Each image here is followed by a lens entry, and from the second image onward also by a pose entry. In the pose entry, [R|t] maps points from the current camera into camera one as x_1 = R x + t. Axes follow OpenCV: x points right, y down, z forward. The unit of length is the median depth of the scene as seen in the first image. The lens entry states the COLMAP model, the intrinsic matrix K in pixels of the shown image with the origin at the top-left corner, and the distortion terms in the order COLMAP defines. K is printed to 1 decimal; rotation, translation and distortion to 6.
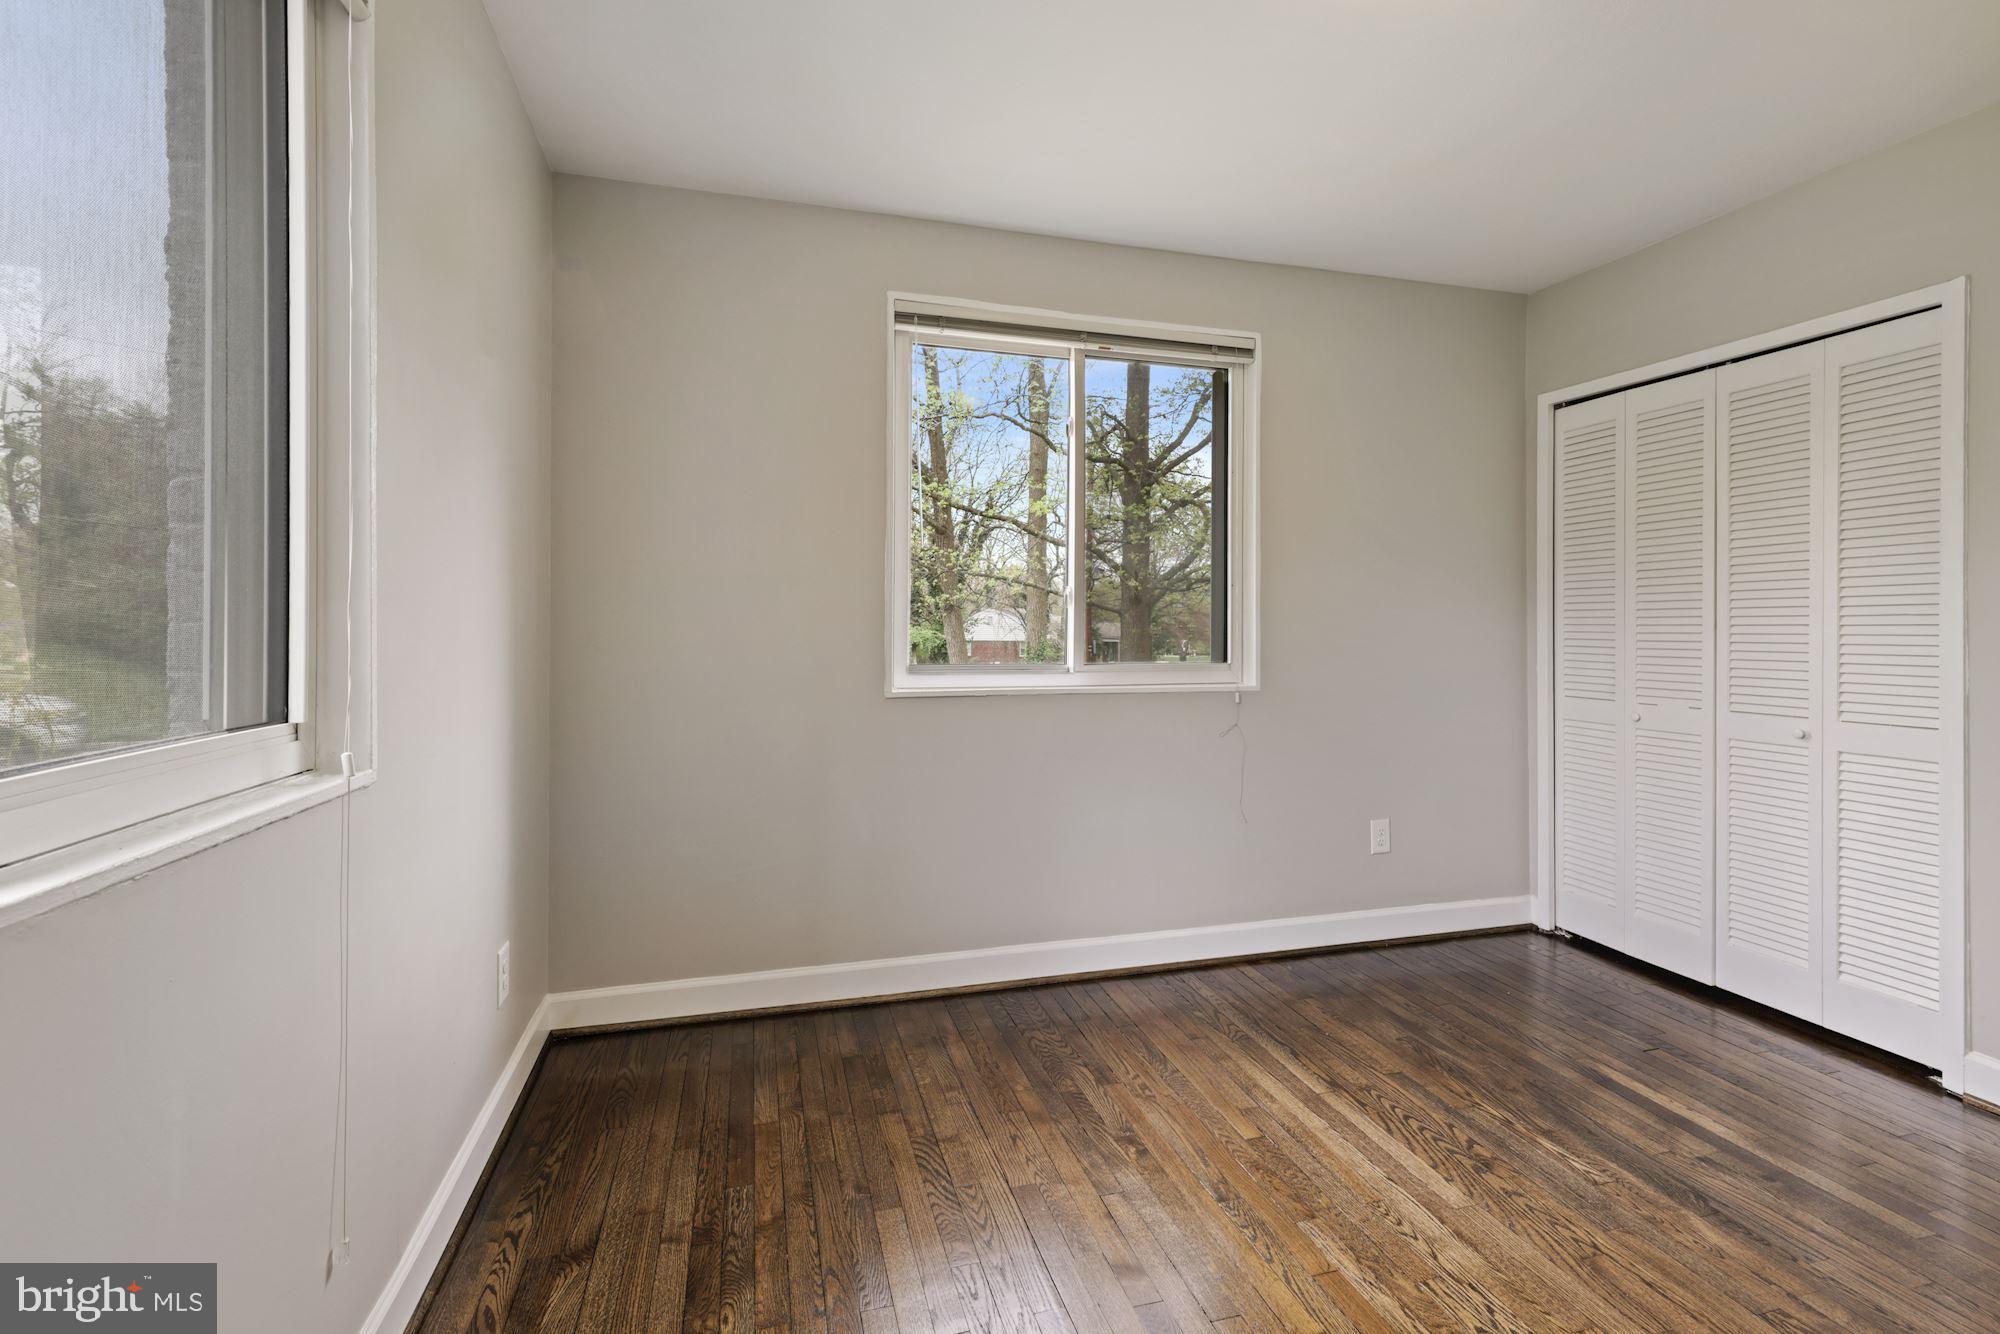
lens RADIAL K [[889.6, 0, 1008.3], [0, 889.6, 638.4], [0, 0, 1]] dist [0.000715, 0.000053]
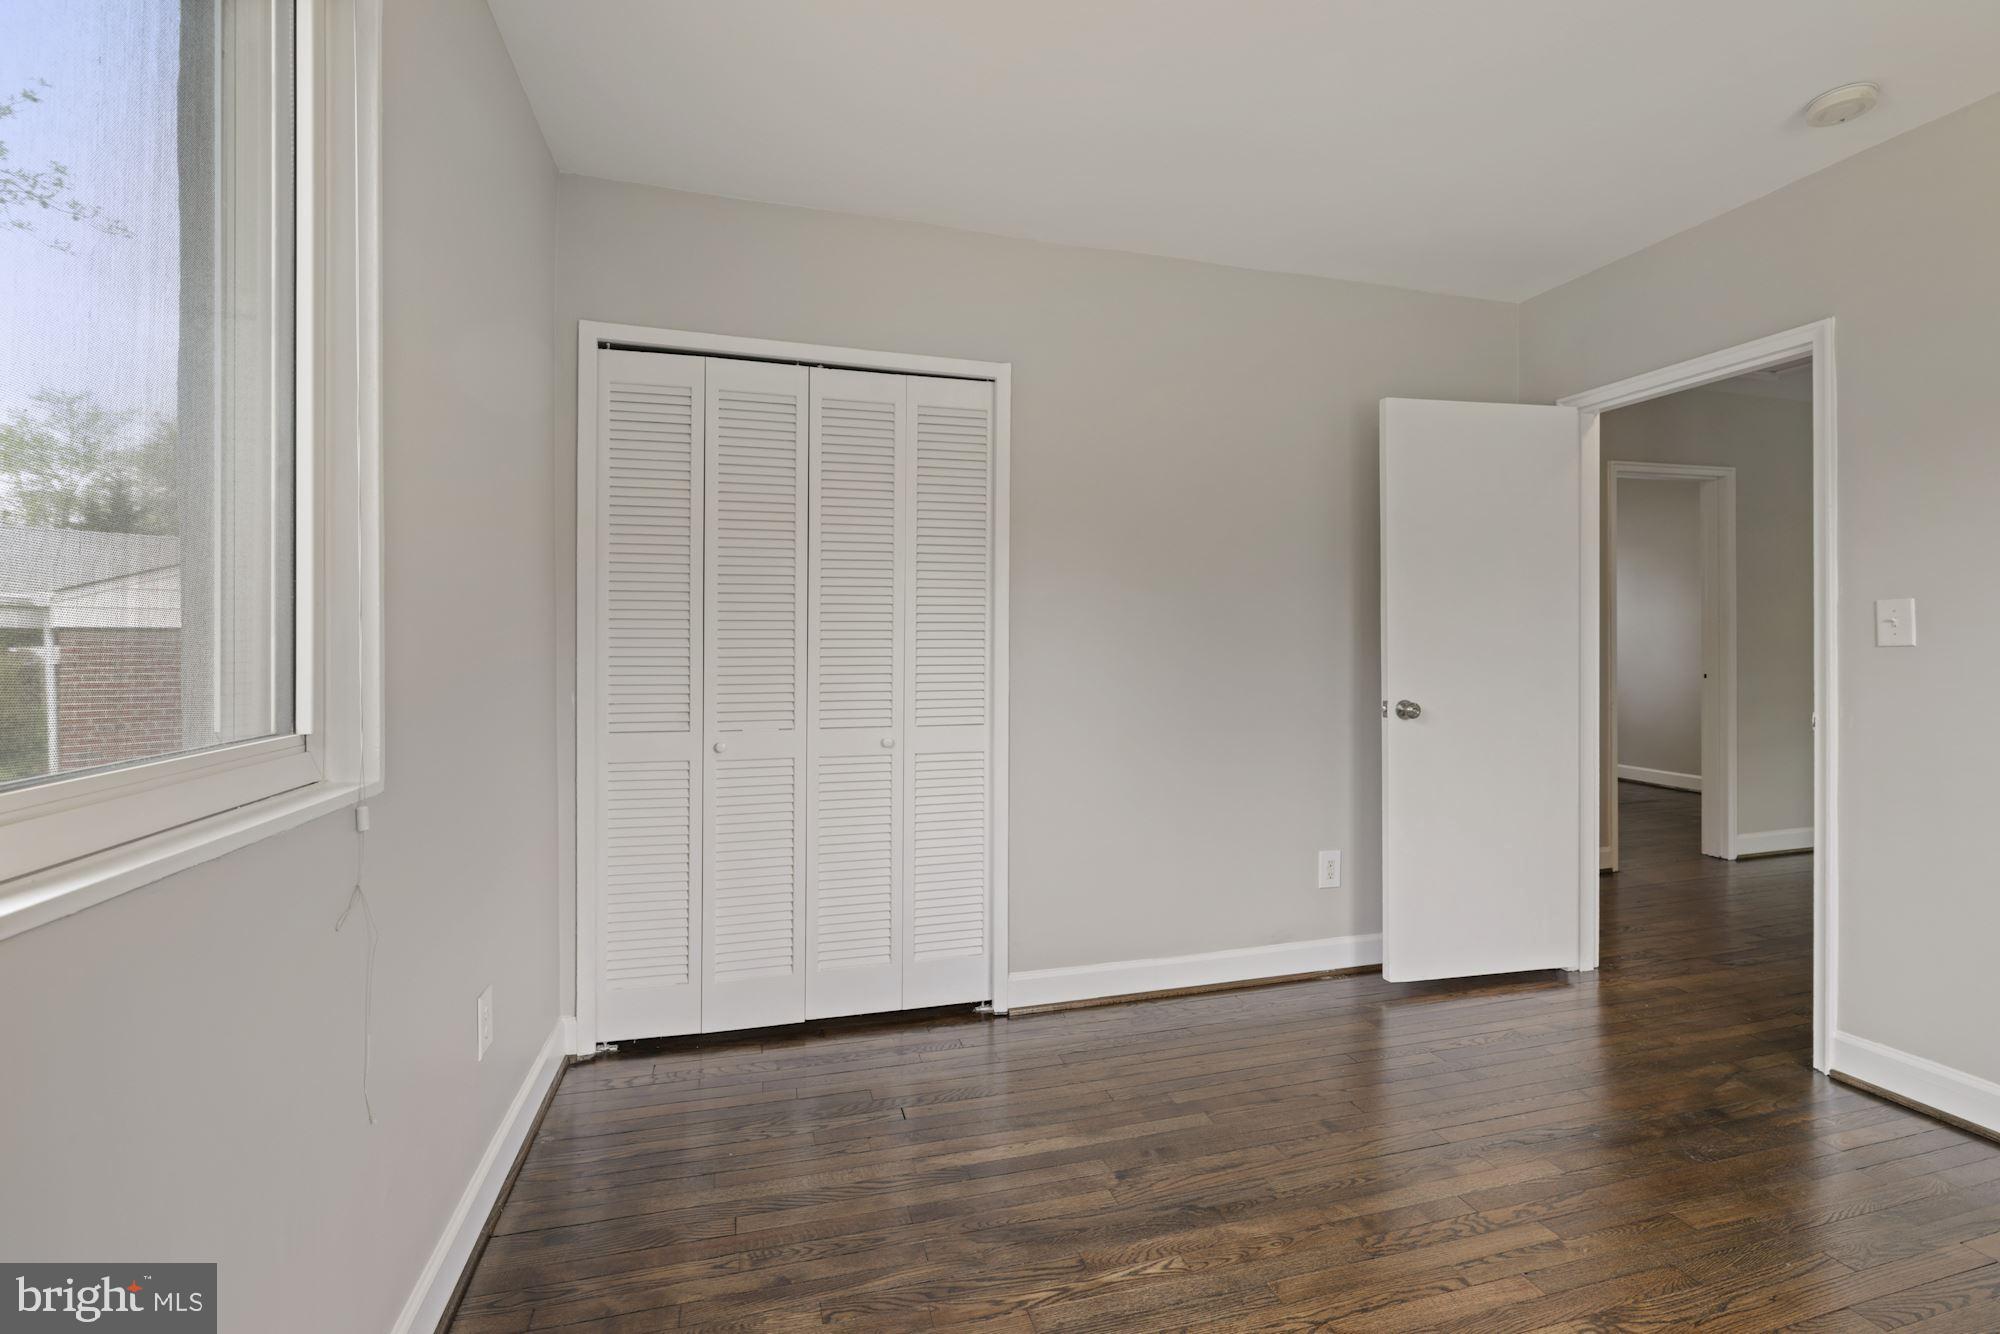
lens RADIAL K [[889.6, 0, 1008.3], [0, 889.6, 638.4], [0, 0, 1]] dist [0.000715, 0.000053]
pose [[0.007384, 0.001617, 0.999971, -0.177845], [0.011871, 0.999928, -0.001704, -0.012549], [-0.999902, 0.011883, 0.007365, 0.918429]]
